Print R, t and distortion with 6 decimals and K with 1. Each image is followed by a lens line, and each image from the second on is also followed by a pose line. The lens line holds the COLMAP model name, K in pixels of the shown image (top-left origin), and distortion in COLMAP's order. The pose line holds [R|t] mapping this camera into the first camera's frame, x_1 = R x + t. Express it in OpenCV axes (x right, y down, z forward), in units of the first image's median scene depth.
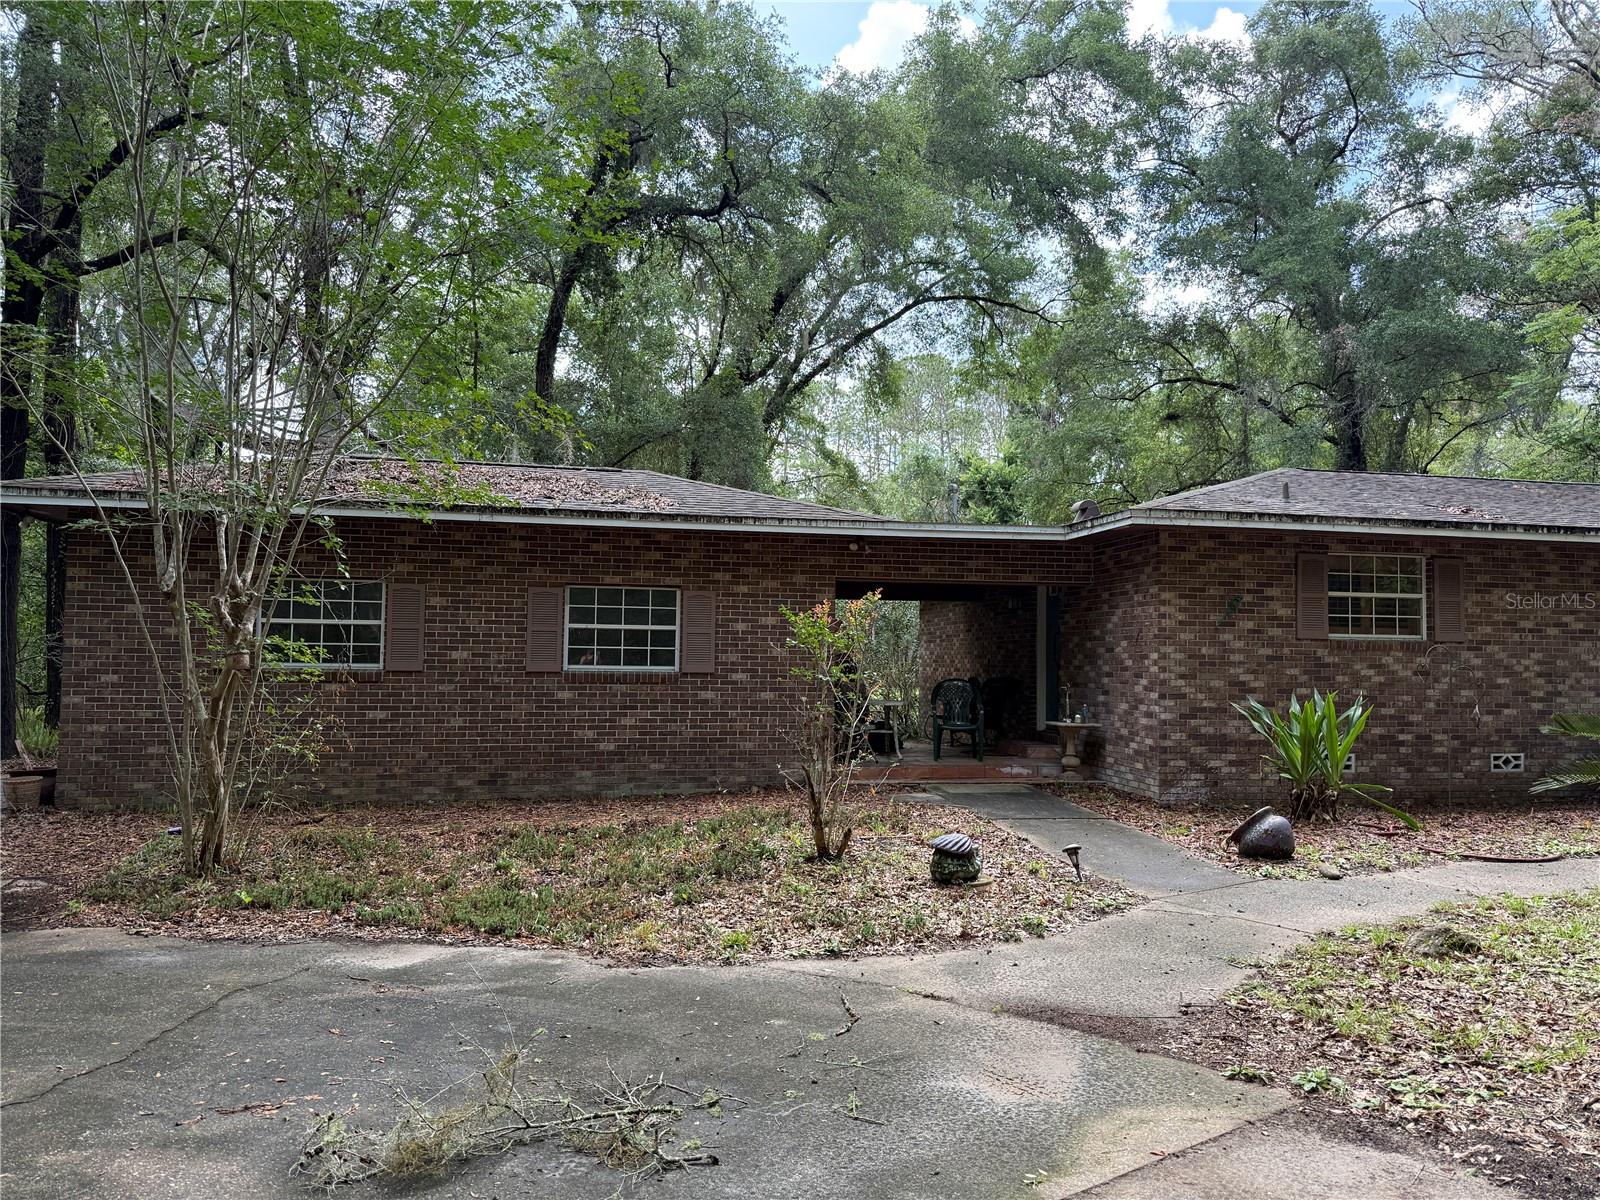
lens RADIAL K [[1117.8, 0, 800.9], [0, 1117.8, 607.5], [0, 0, 1]] dist [0.085838, -0.115782]
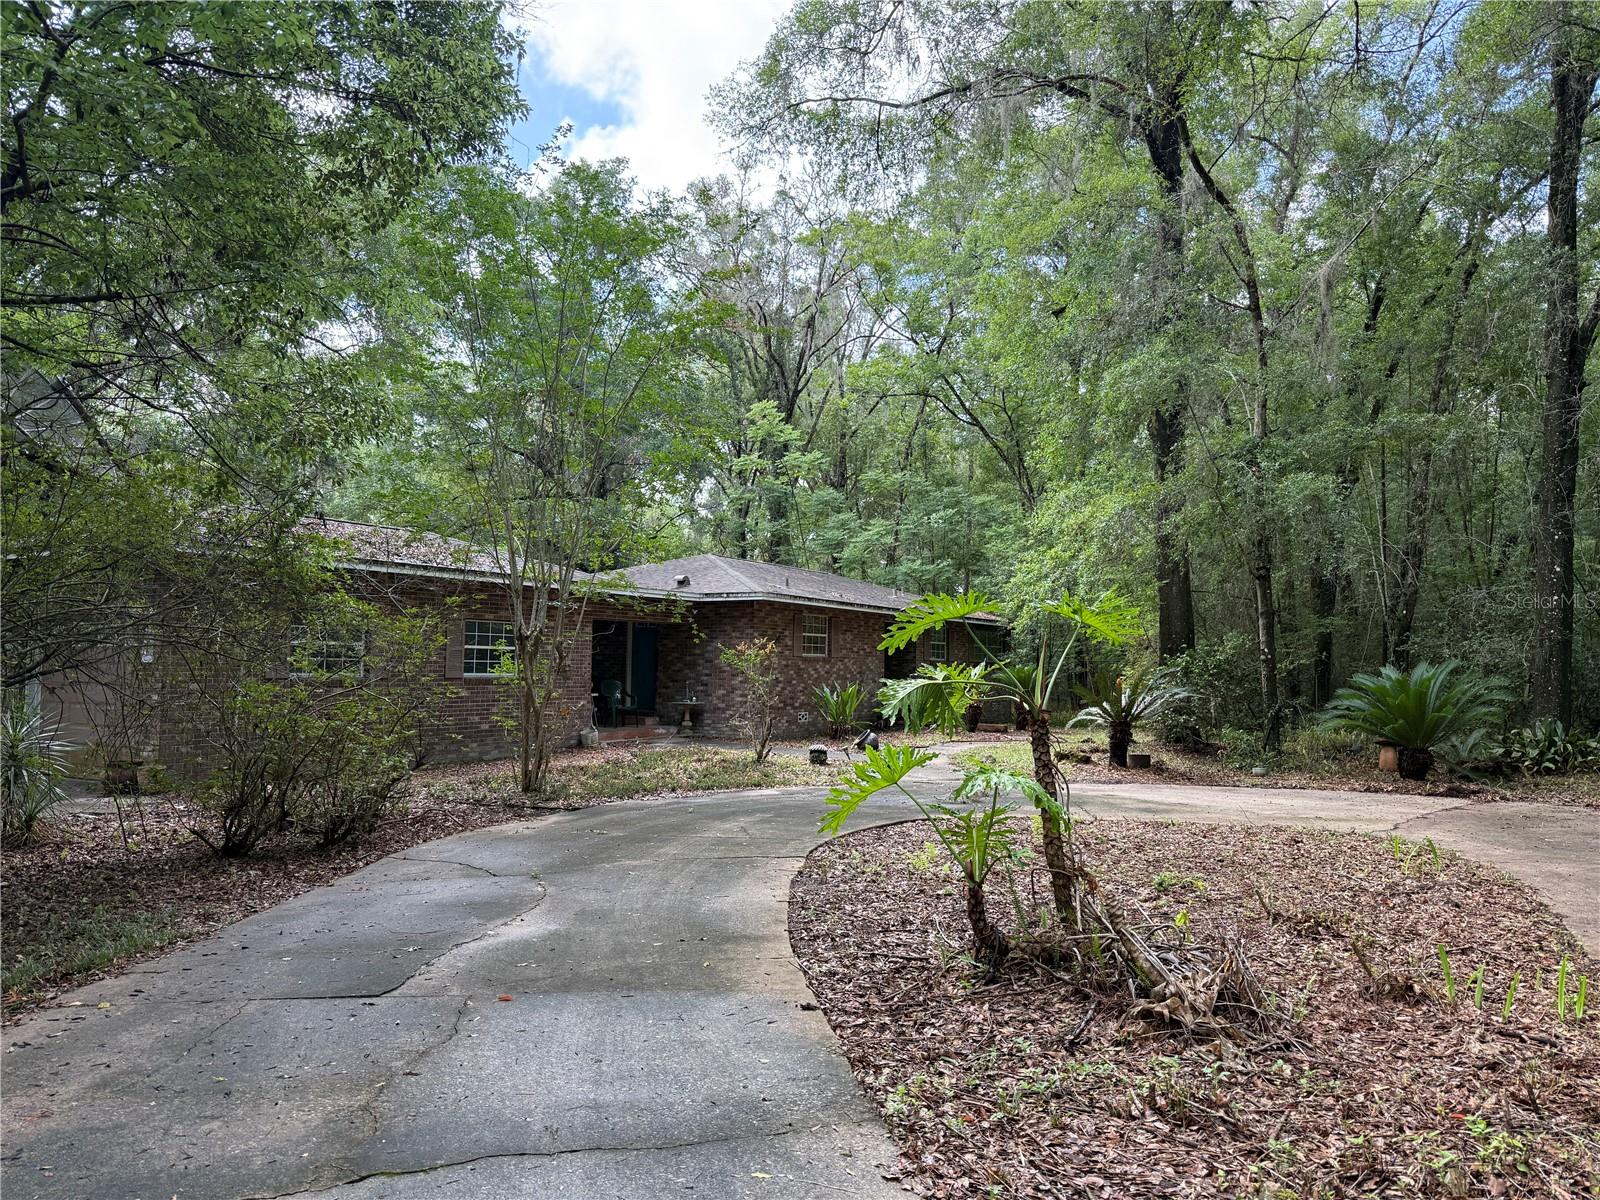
lens RADIAL K [[1117.8, 0, 809.0], [0, 1117.8, 605.7], [0, 0, 1]] dist [0.085838, -0.115782]
pose [[0.660453, 0.035895, 0.750009, -1.033051], [-0.038758, 0.999155, -0.013689, -0.035936], [-0.749866, -0.020028, 0.661286, -0.338138]]
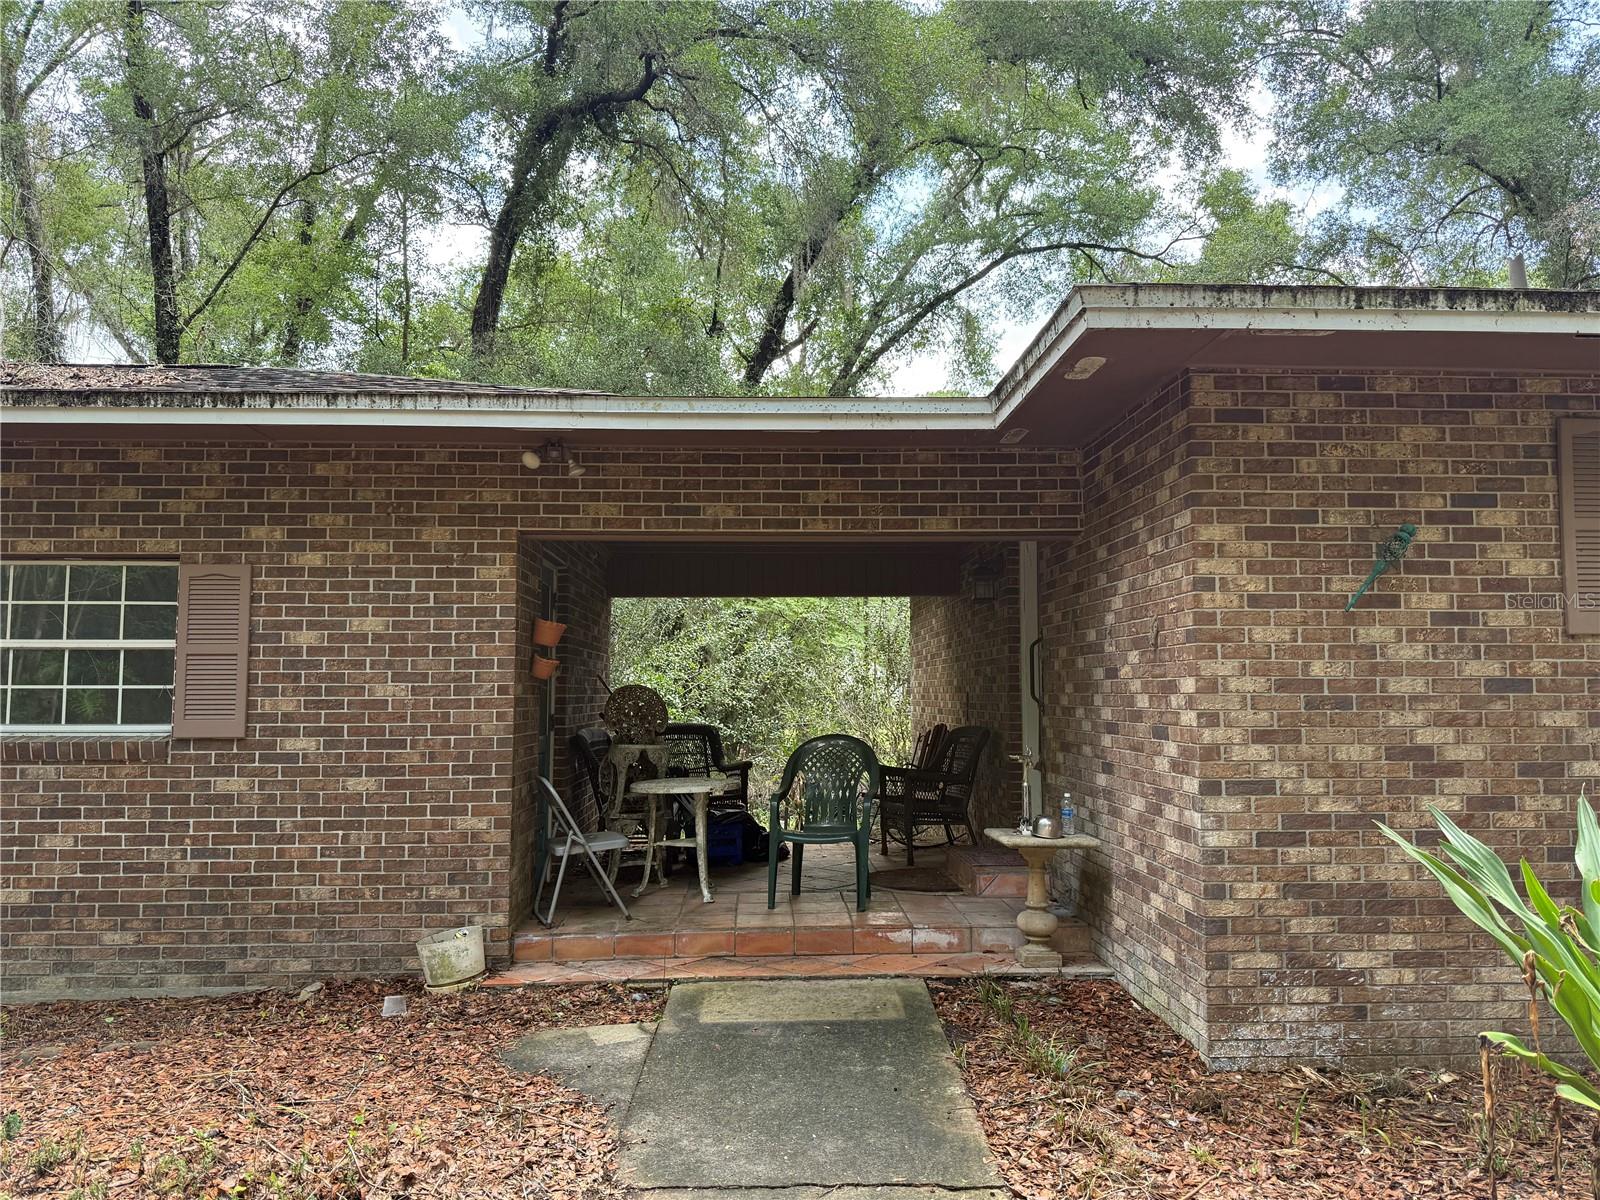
lens RADIAL K [[1117.8, 0, 812.5], [0, 1117.8, 603.6], [0, 0, 1]] dist [0.085838, -0.115782]
pose [[0.989845, -0.026523, -0.139658, 0.231498], [0.021902, 0.999164, -0.034518, 0.024229], [0.140457, 0.031109, 0.989598, 0.565855]]
